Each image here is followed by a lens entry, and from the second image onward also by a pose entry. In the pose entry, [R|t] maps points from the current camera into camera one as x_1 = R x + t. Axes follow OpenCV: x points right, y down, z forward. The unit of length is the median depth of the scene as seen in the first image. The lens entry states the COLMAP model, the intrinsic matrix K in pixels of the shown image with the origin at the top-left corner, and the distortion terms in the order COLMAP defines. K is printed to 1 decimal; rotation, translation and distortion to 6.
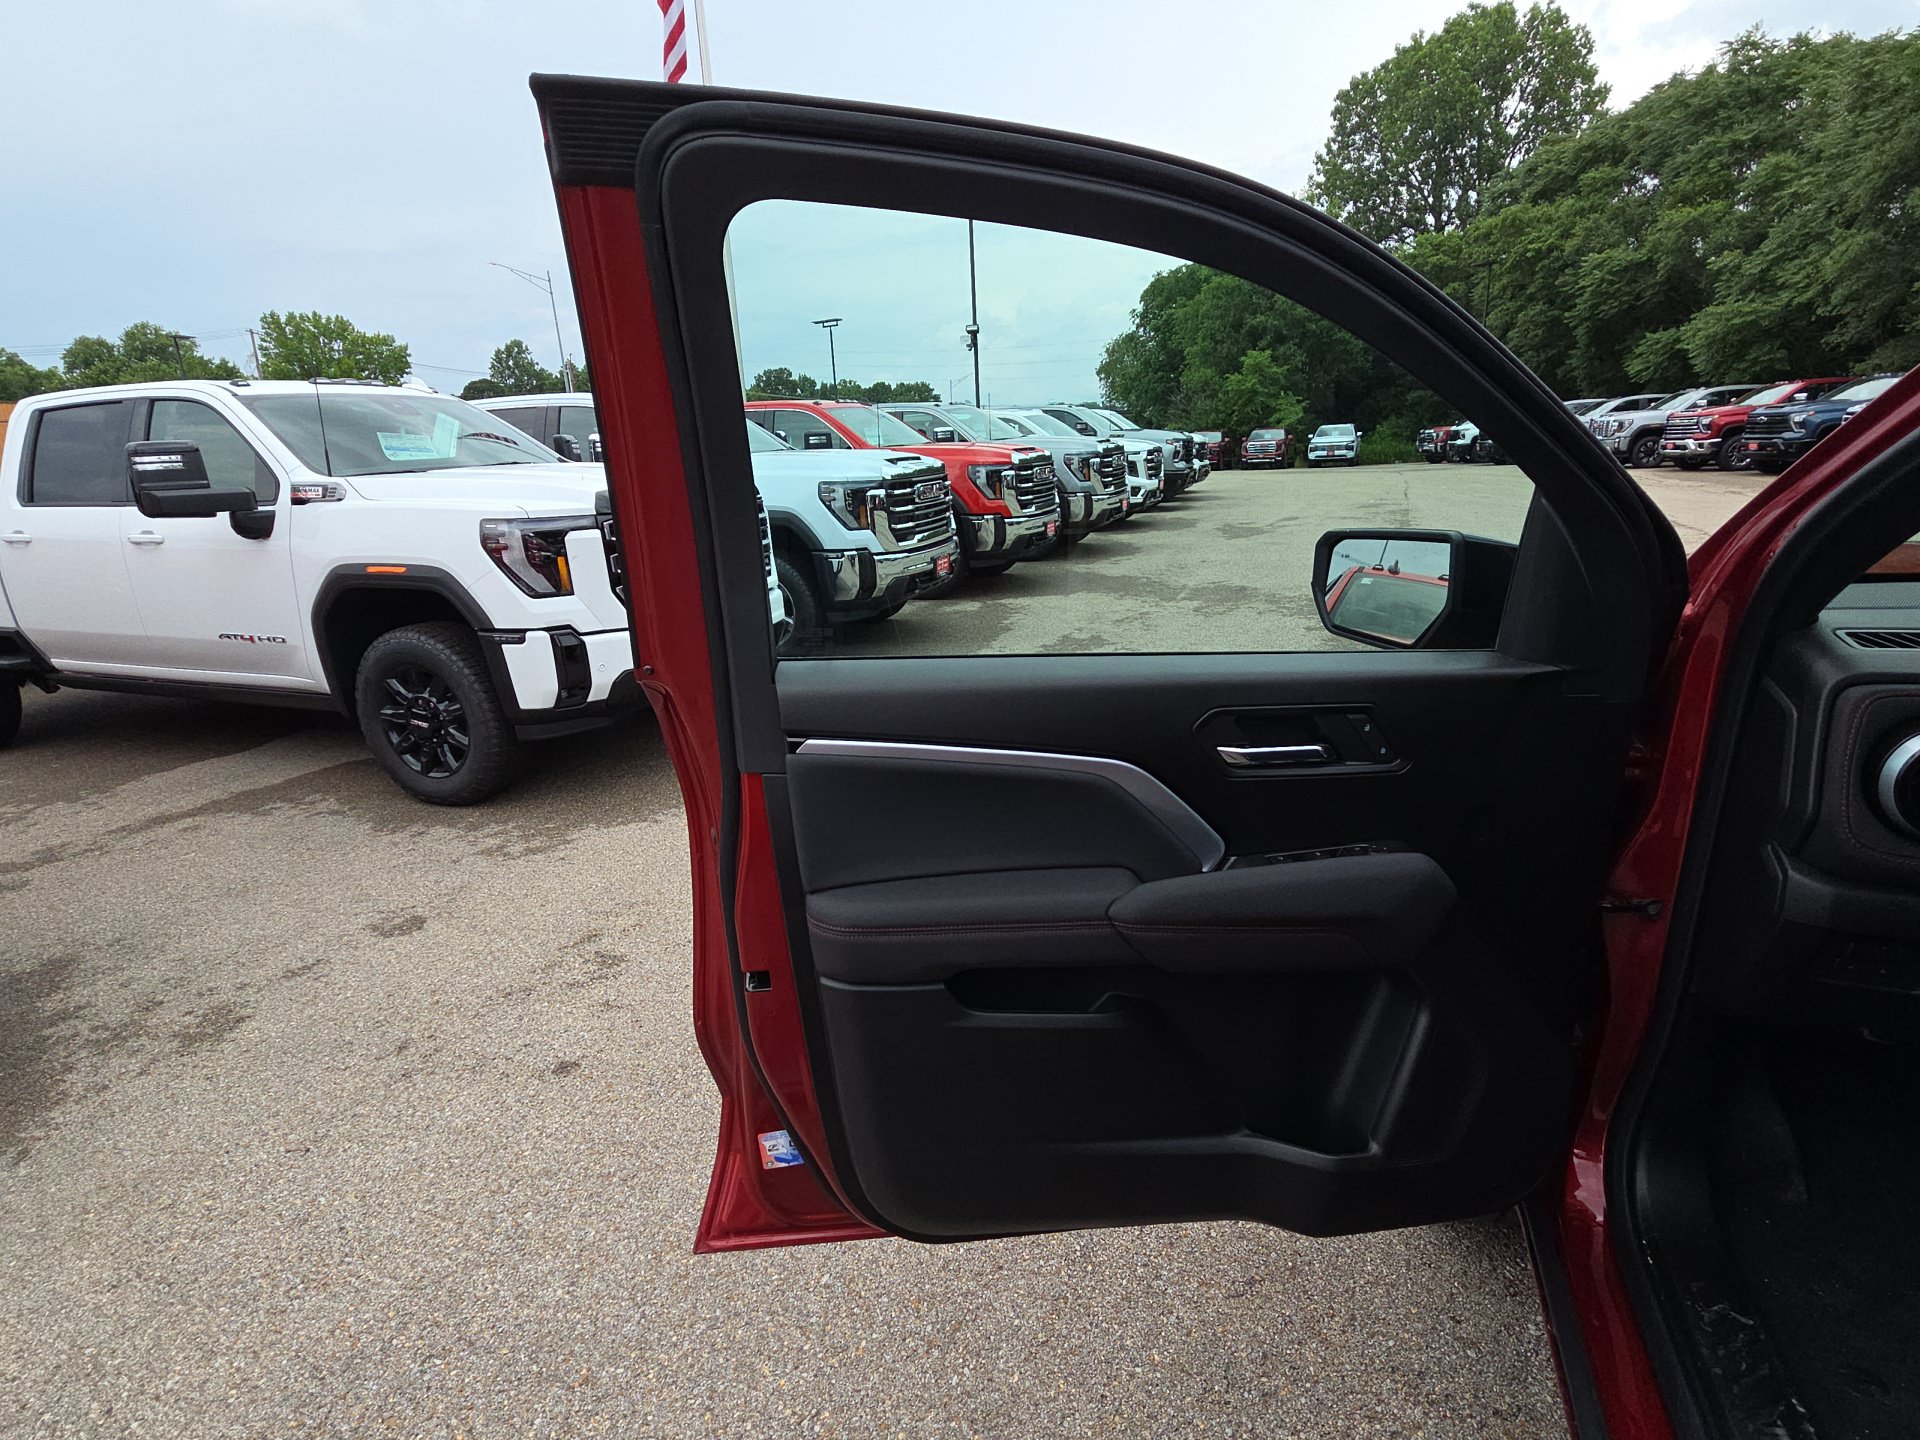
lens RADIAL K [[963.4, 0, 947.3], [0, 963.4, 727.4], [0, 0, 1]] dist [0.002364, 0.000332]
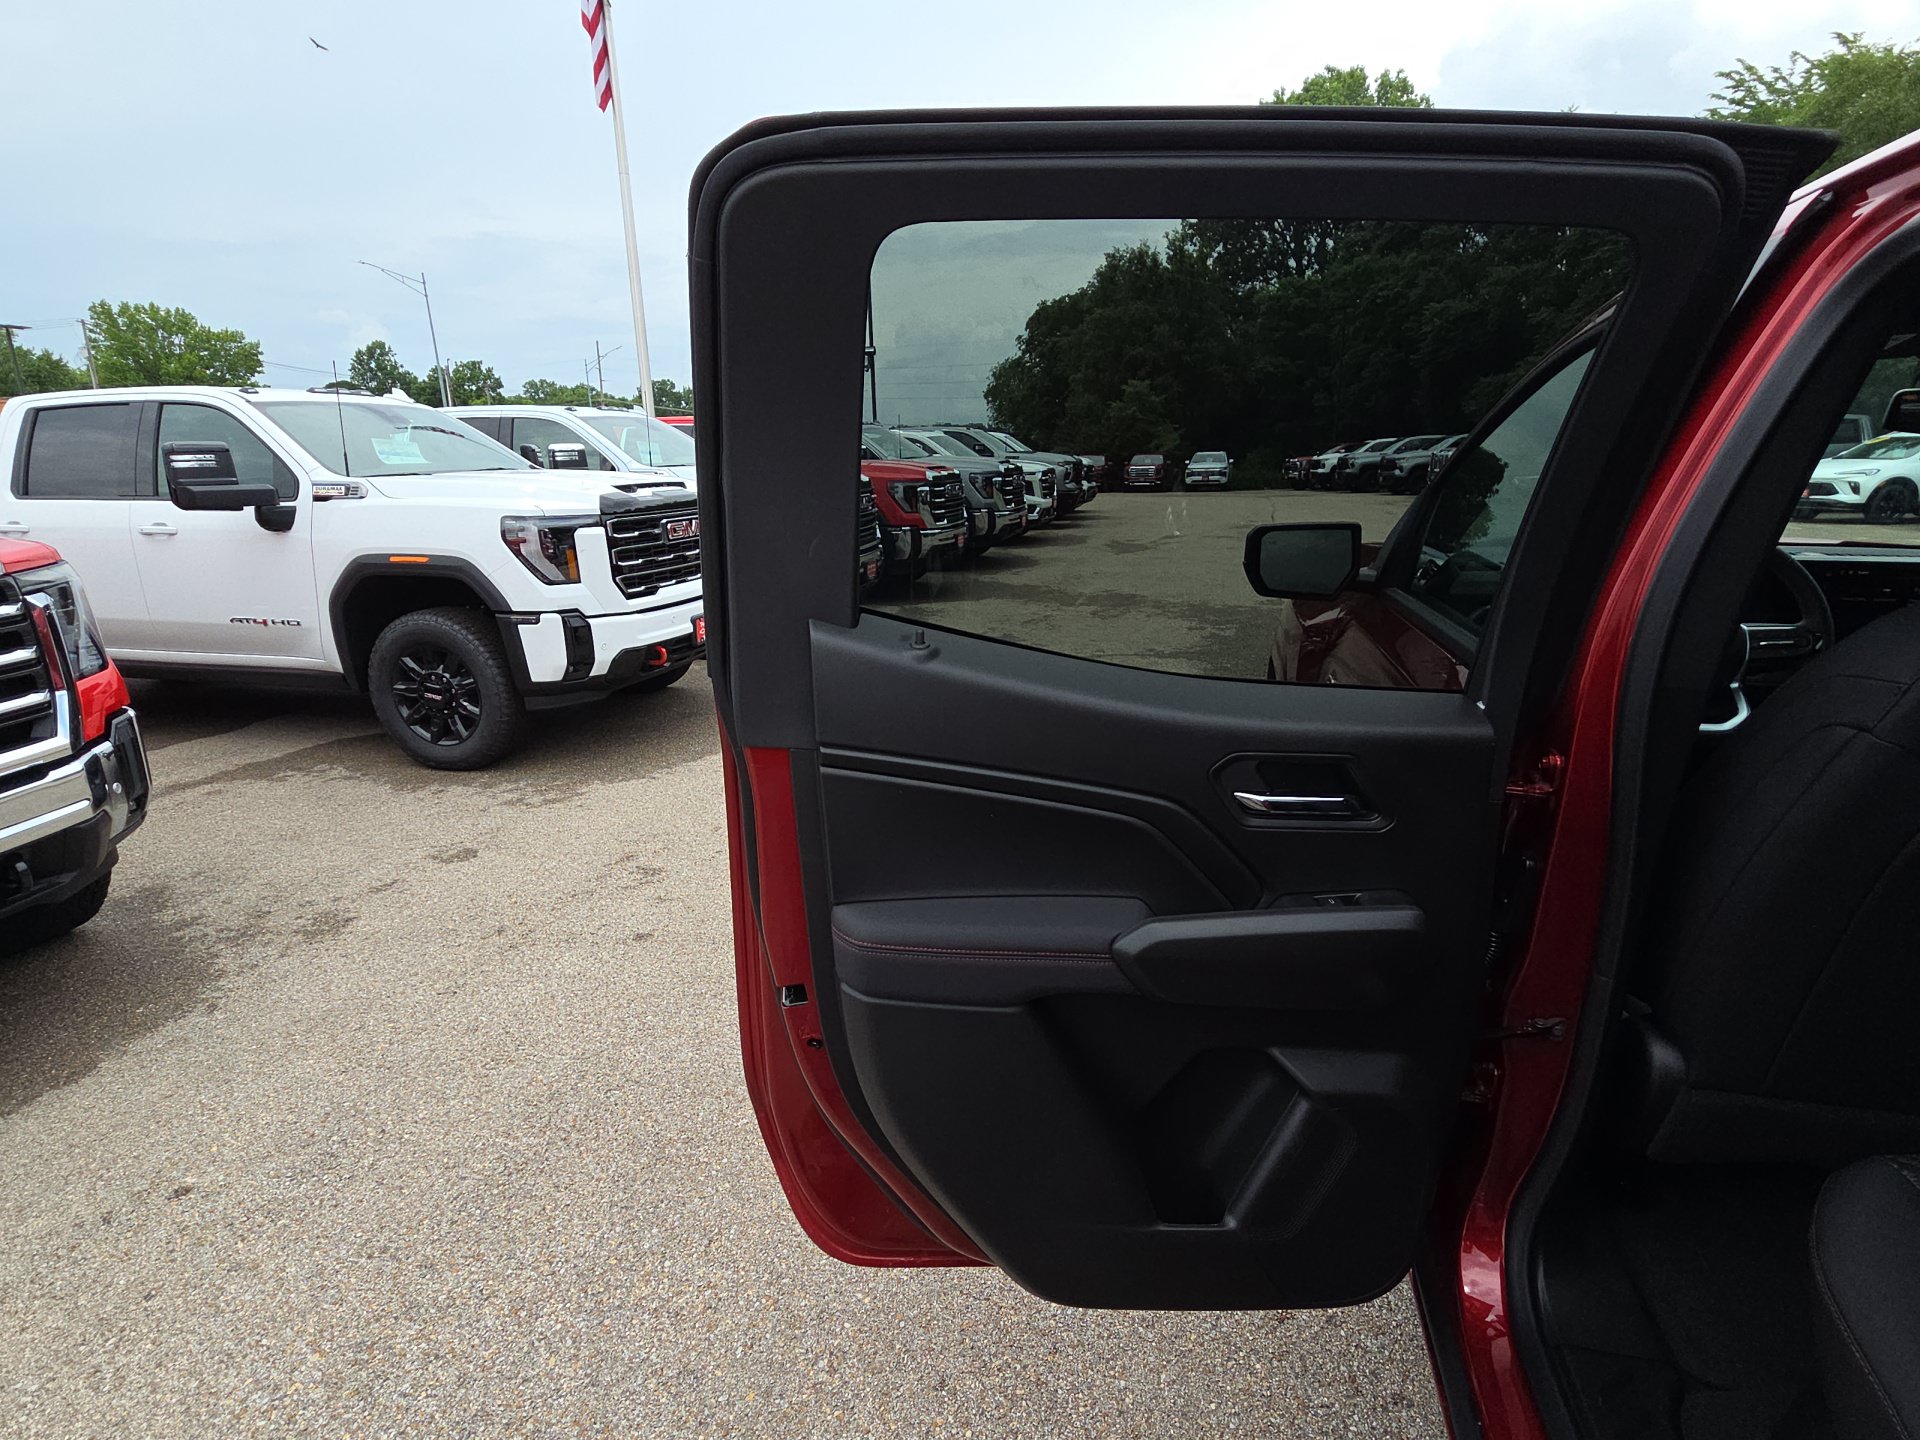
lens RADIAL K [[966.2, 0, 943.4], [0, 966.2, 729.3], [0, 0, 1]] dist [0.001742, 0.000464]
pose [[0.993840, -0.006459, 0.110638, -0.037643], [0.008276, 0.999838, -0.015979, 0.027363], [-0.110517, 0.016797, 0.993732, -0.090516]]
